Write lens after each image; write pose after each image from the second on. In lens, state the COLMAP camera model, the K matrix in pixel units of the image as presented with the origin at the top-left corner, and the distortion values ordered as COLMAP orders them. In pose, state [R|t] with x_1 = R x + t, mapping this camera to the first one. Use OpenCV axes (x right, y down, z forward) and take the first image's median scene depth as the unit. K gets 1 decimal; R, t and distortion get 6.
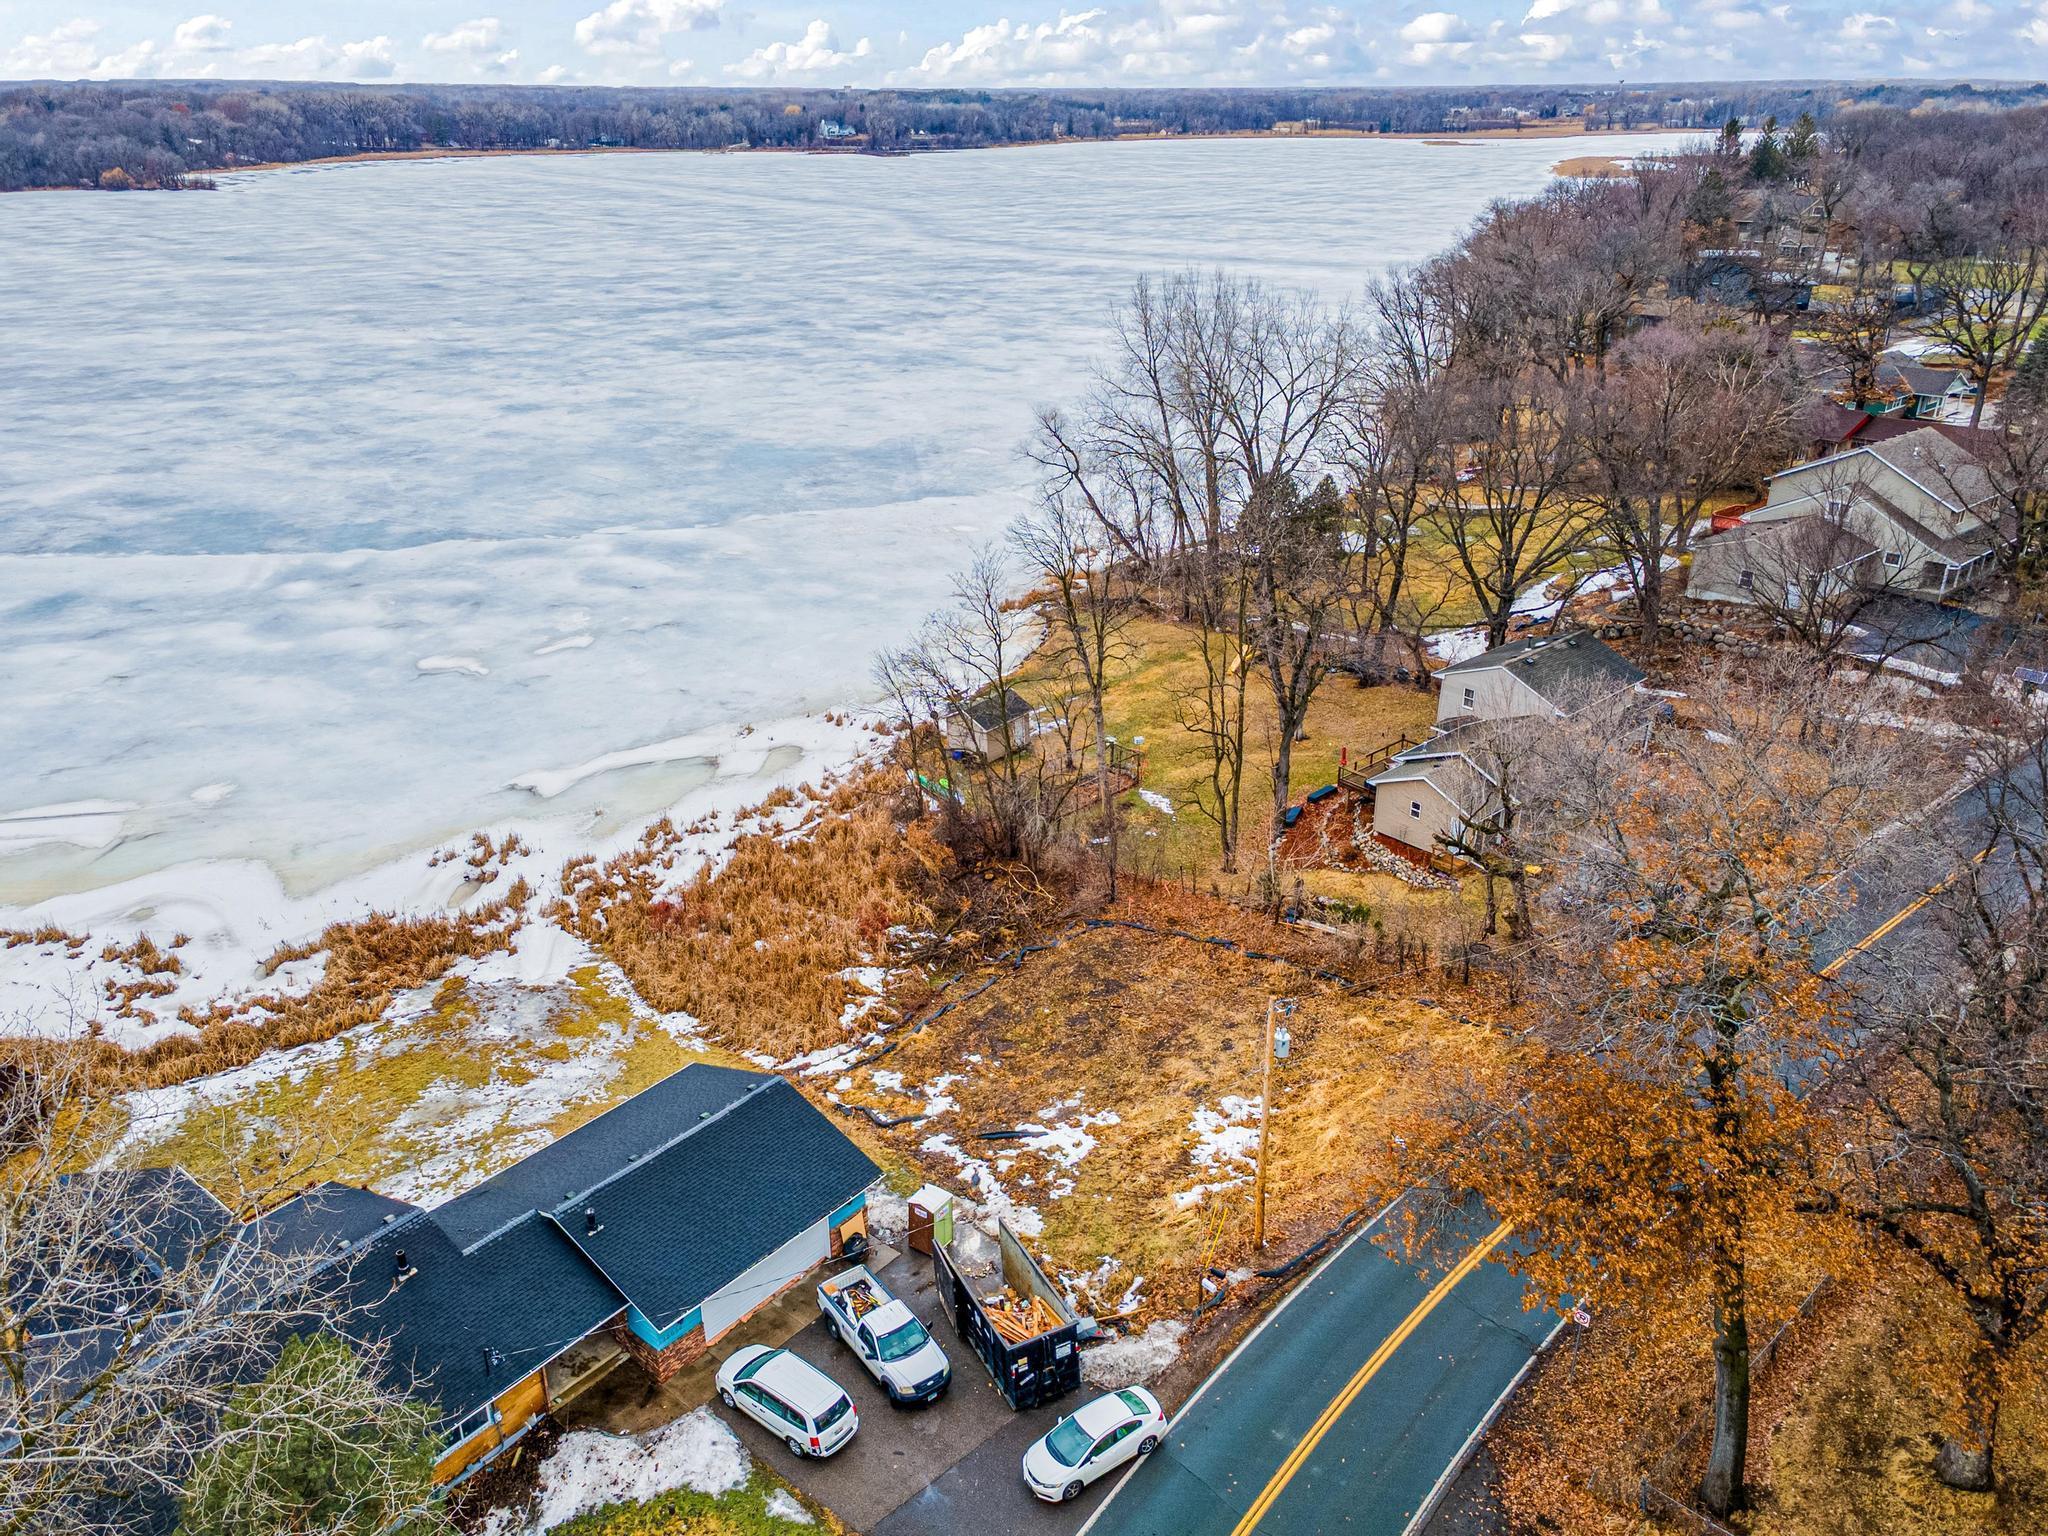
lens RADIAL K [[1518.2, 0, 1061.3], [0, 1518.2, 772.3], [0, 0, 1]] dist [0.007487, 0.043983]
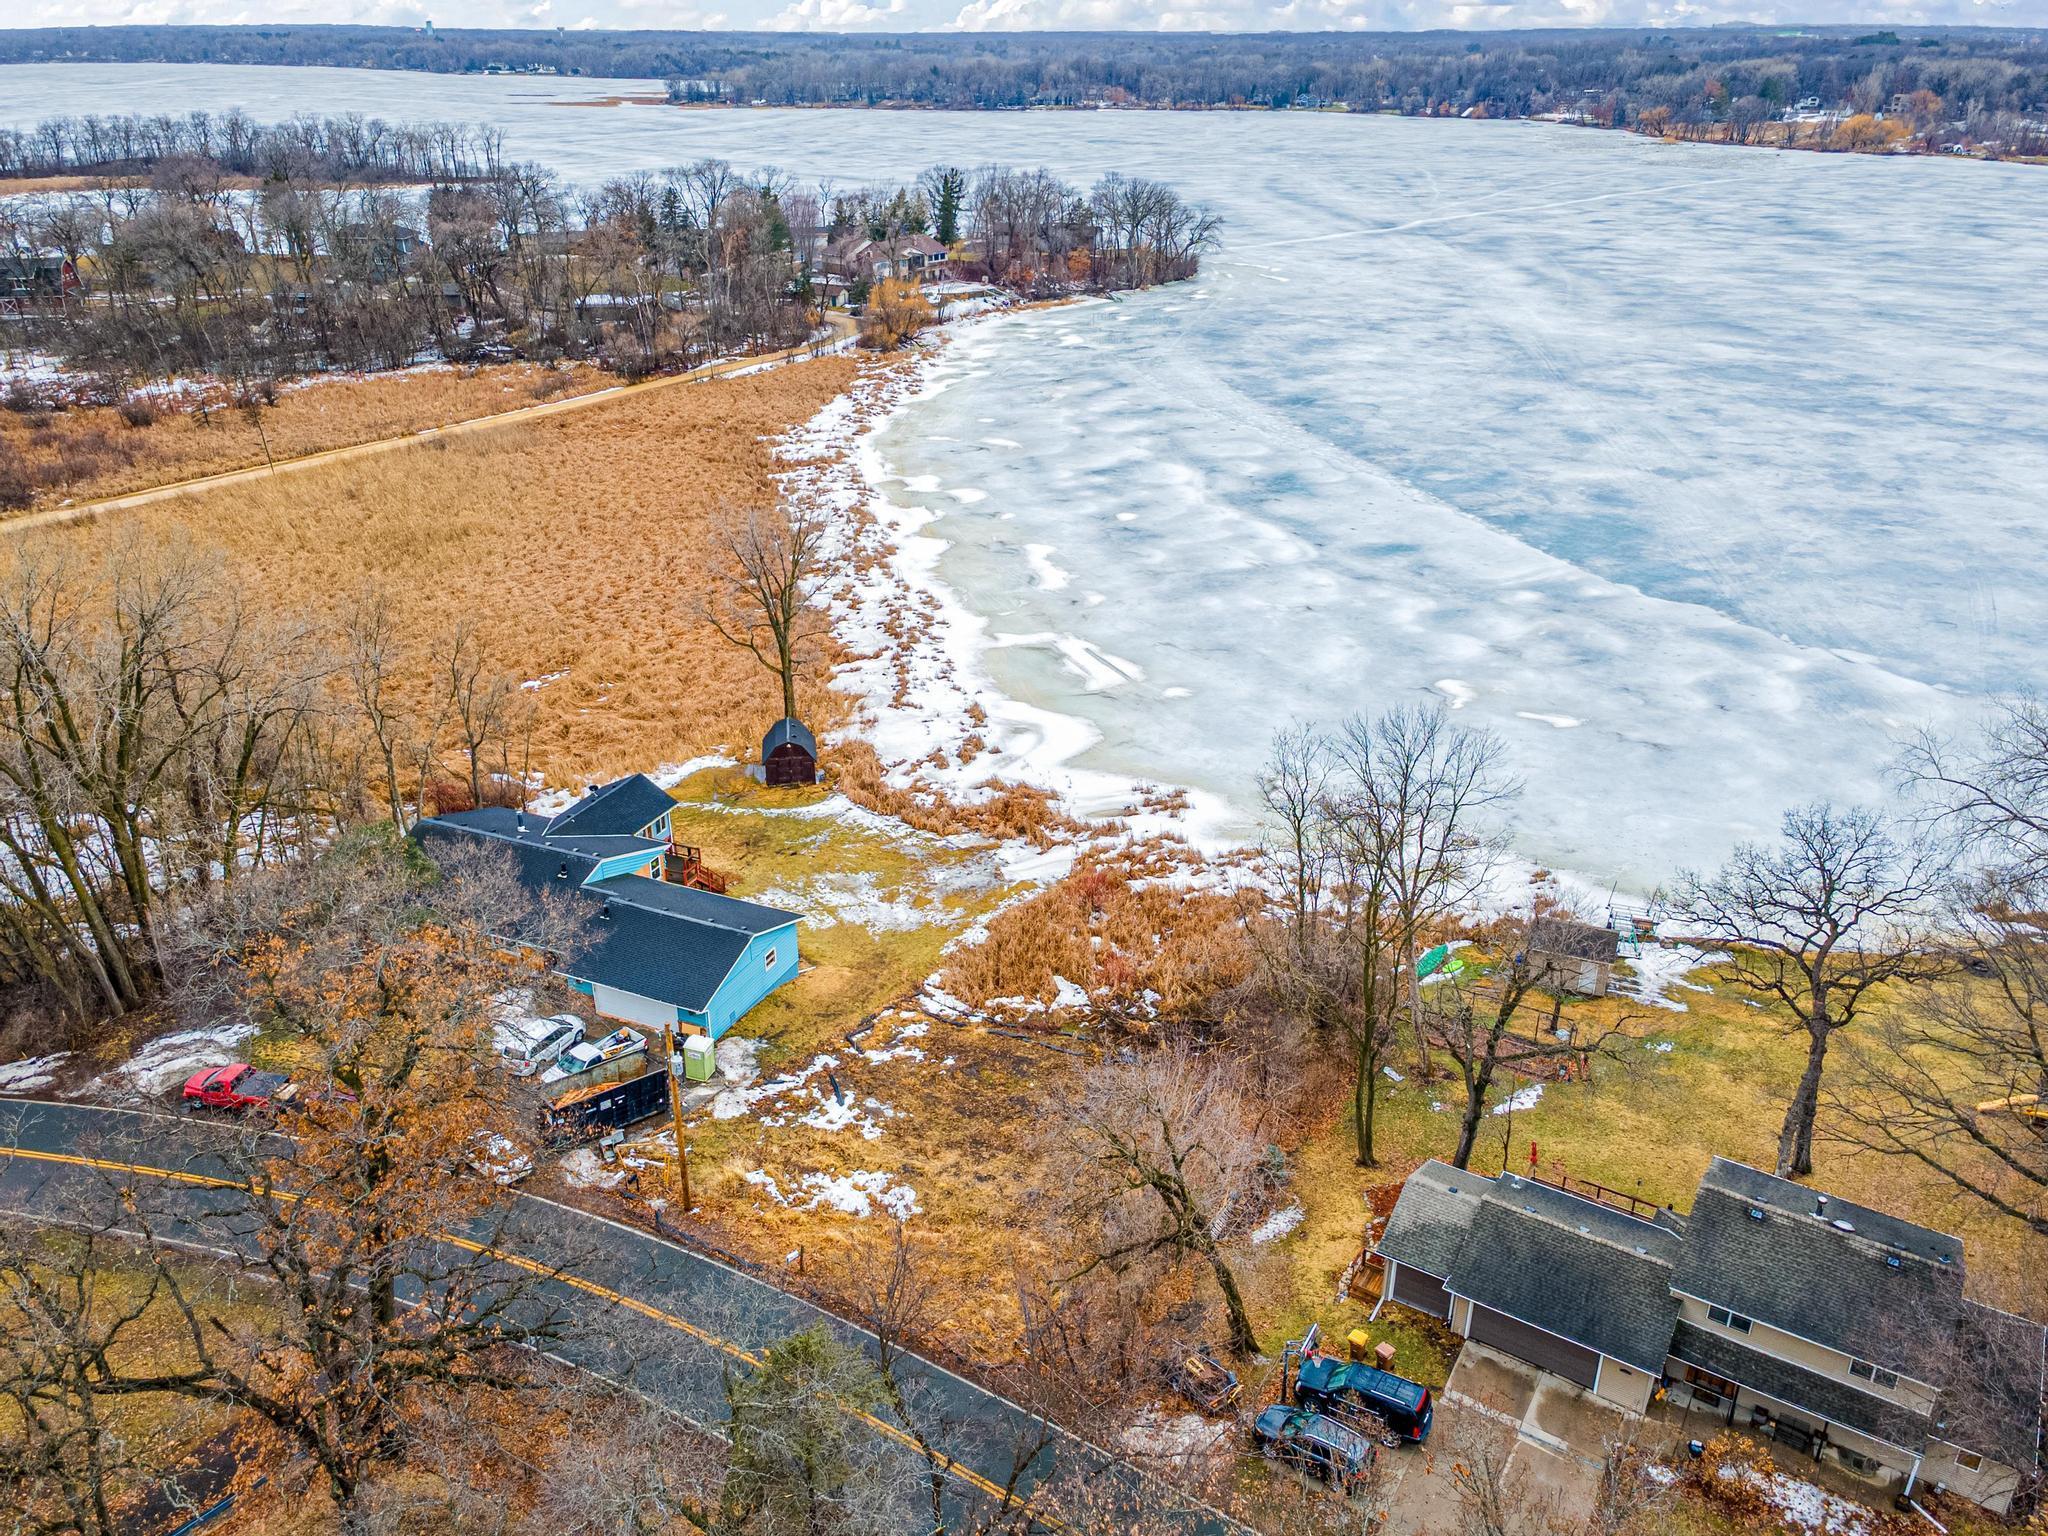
lens RADIAL K [[1541.5, 0, 1025.9], [0, 1541.5, 765.8], [0, 0, 1]] dist [0.012181, 0.057345]
pose [[0.263924, 0.412762, -0.871764, 0.774781], [-0.394877, 0.870836, 0.292775, -0.335184], [0.880009, 0.266969, 0.392824, 0.407255]]
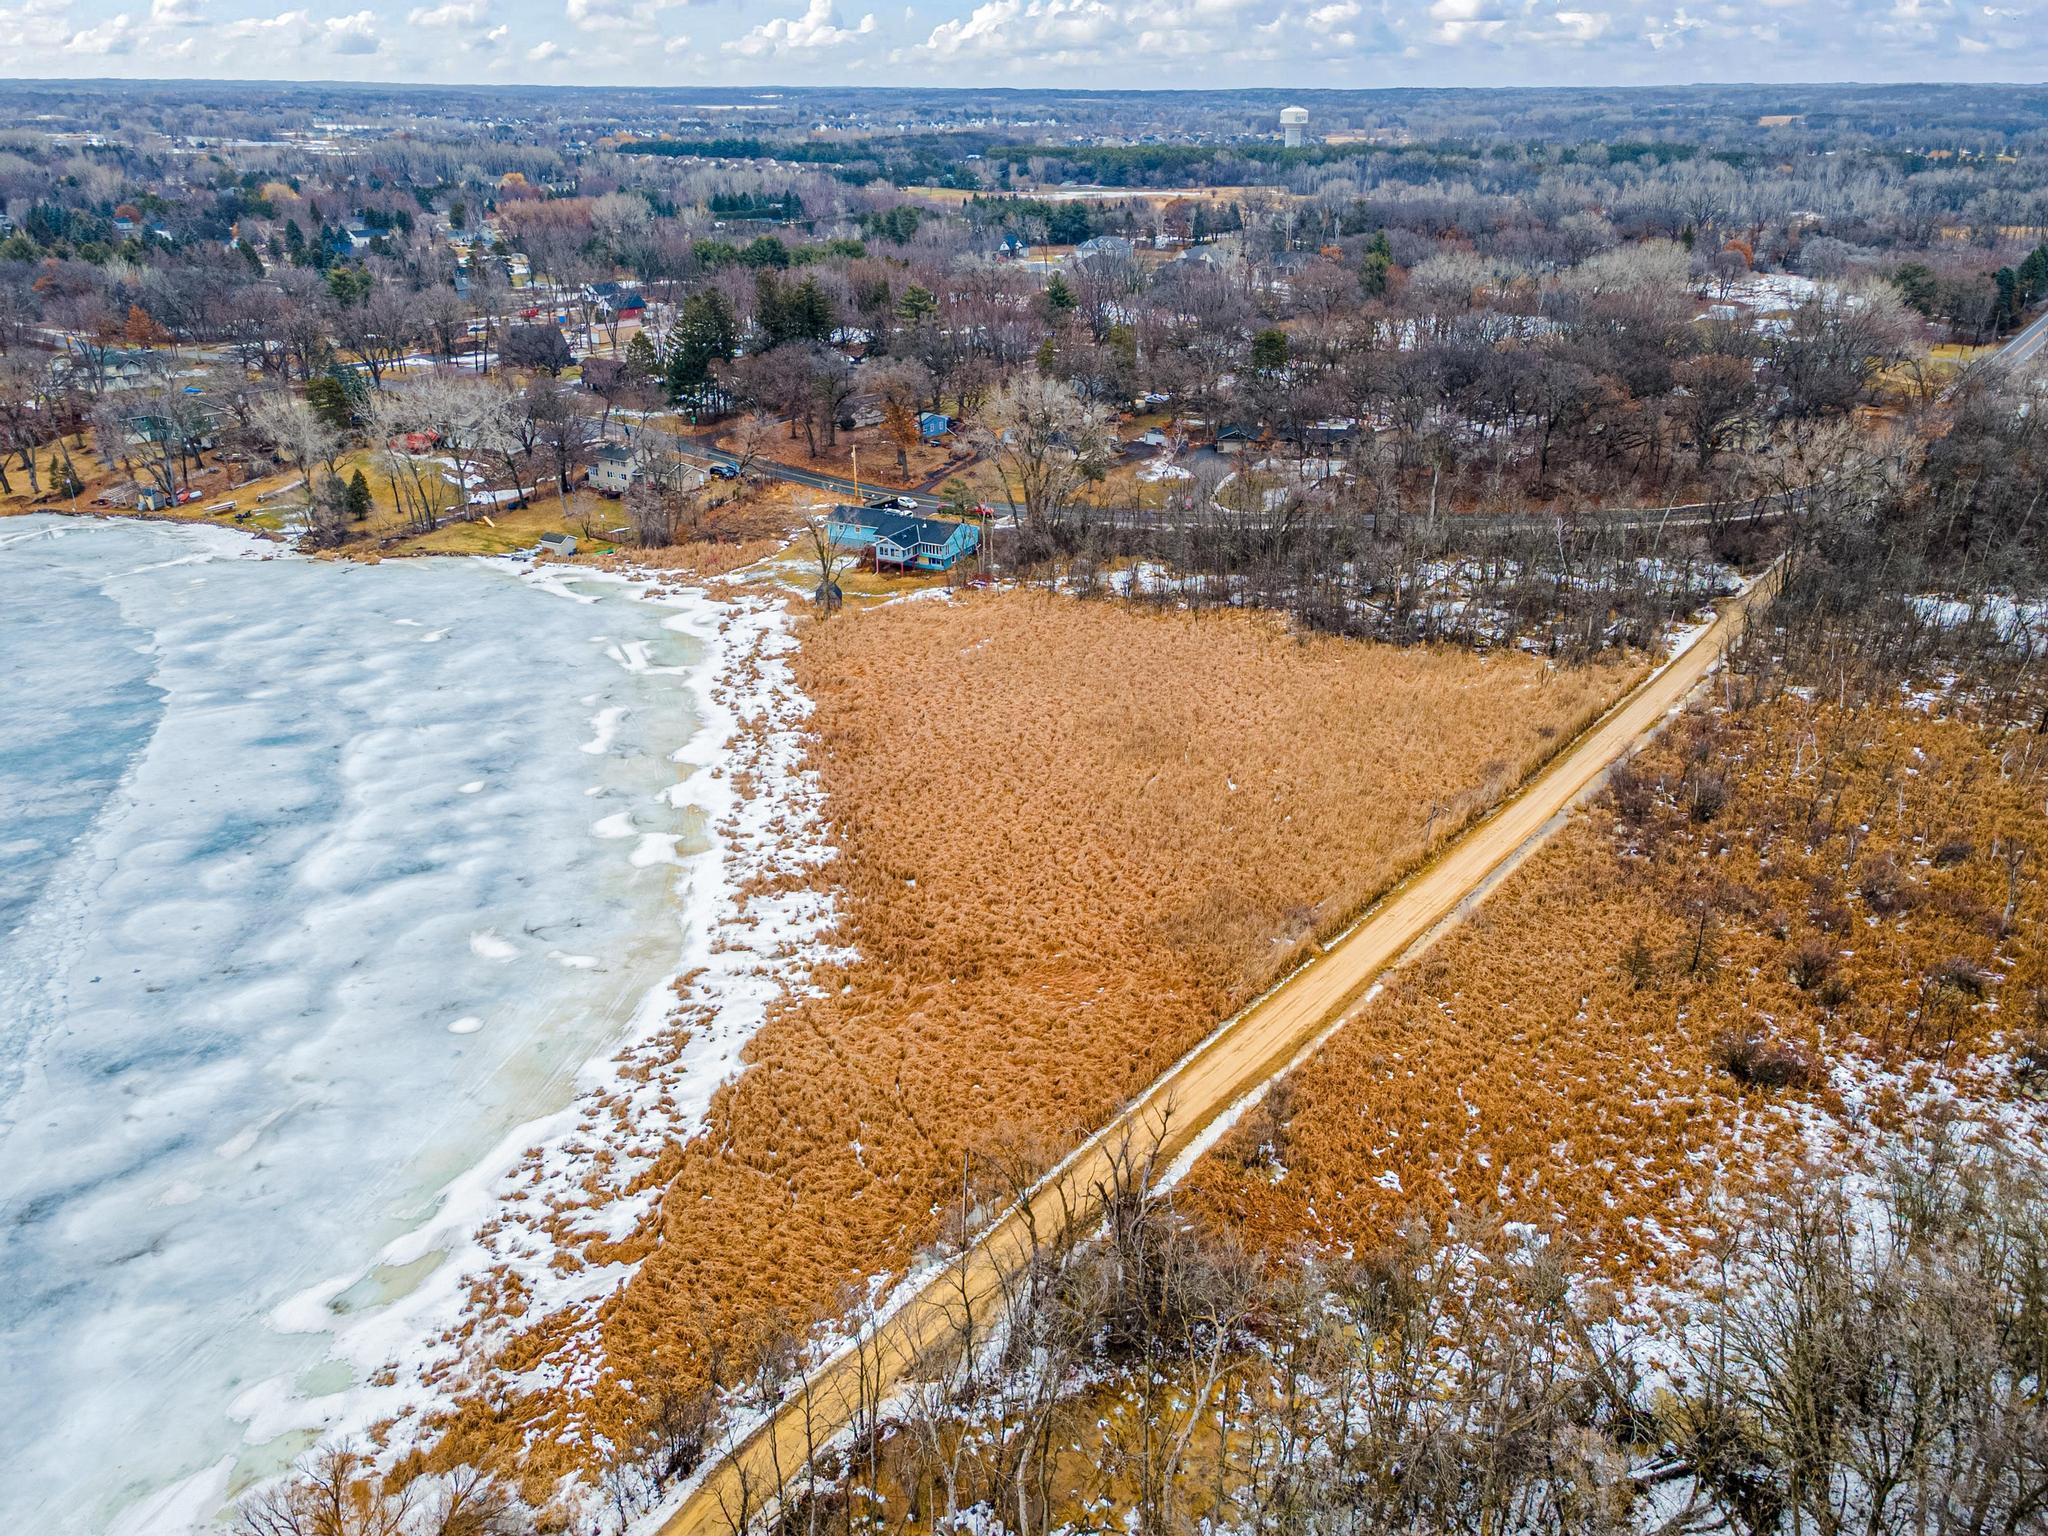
lens RADIAL K [[1583.3, 0, 1017.0], [0, 1583.3, 772.8], [0, 0, 1]] dist [0.008555, 0.063680]
pose [[-0.217224, -0.390460, 0.894625, -3.458943], [0.402507, 0.799132, 0.446515, -0.760593], [-0.889270, 0.457087, -0.016428, 0.664749]]
